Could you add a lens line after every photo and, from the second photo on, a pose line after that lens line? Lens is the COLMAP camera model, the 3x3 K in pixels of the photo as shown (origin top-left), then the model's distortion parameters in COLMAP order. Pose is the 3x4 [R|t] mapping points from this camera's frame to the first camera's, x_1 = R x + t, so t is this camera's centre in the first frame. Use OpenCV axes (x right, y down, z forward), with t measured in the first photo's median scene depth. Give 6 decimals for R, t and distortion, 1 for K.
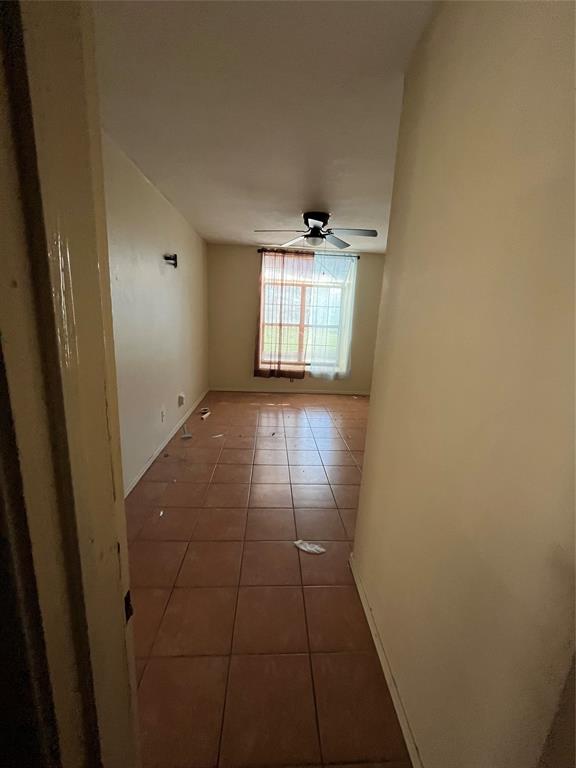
lens RADIAL K [[312.2, 0, 289.2], [0, 312.2, 381.0], [0, 0, 1]] dist [-0.002753, 0.000257]
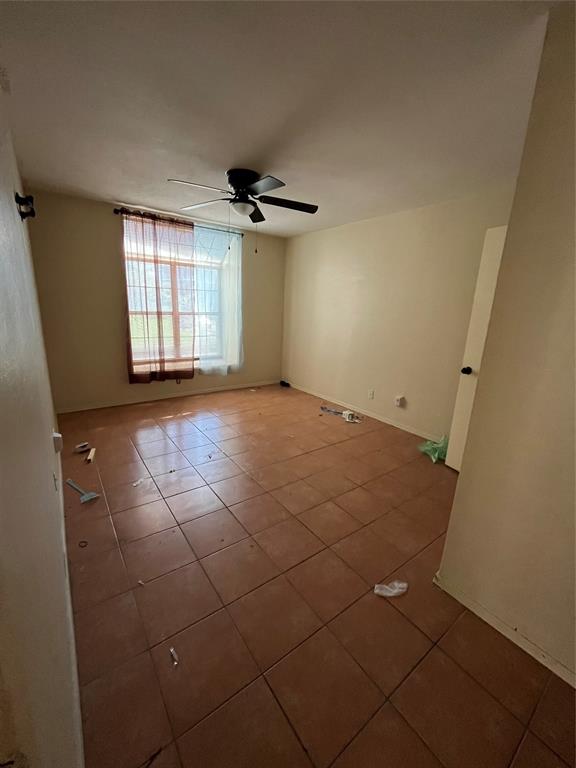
lens RADIAL K [[312.2, 0, 289.2], [0, 312.2, 381.0], [0, 0, 1]] dist [-0.002753, 0.000257]
pose [[0.836158, -0.141710, 0.529866, -0.186319], [0.113222, 0.989836, 0.086056, -0.042312], [-0.536675, -0.011964, 0.843704, 0.160168]]
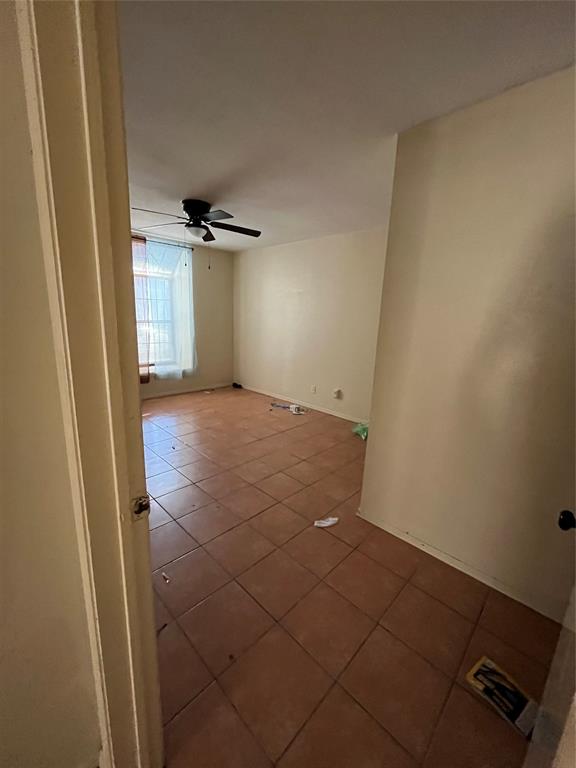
lens RADIAL K [[312.2, 0, 289.2], [0, 312.2, 381.0], [0, 0, 1]] dist [-0.002753, 0.000257]
pose [[0.735214, -0.160705, 0.658509, -0.245989], [0.140740, 0.986509, 0.083618, -0.029590], [-0.663063, 0.031202, 0.747913, 0.082560]]
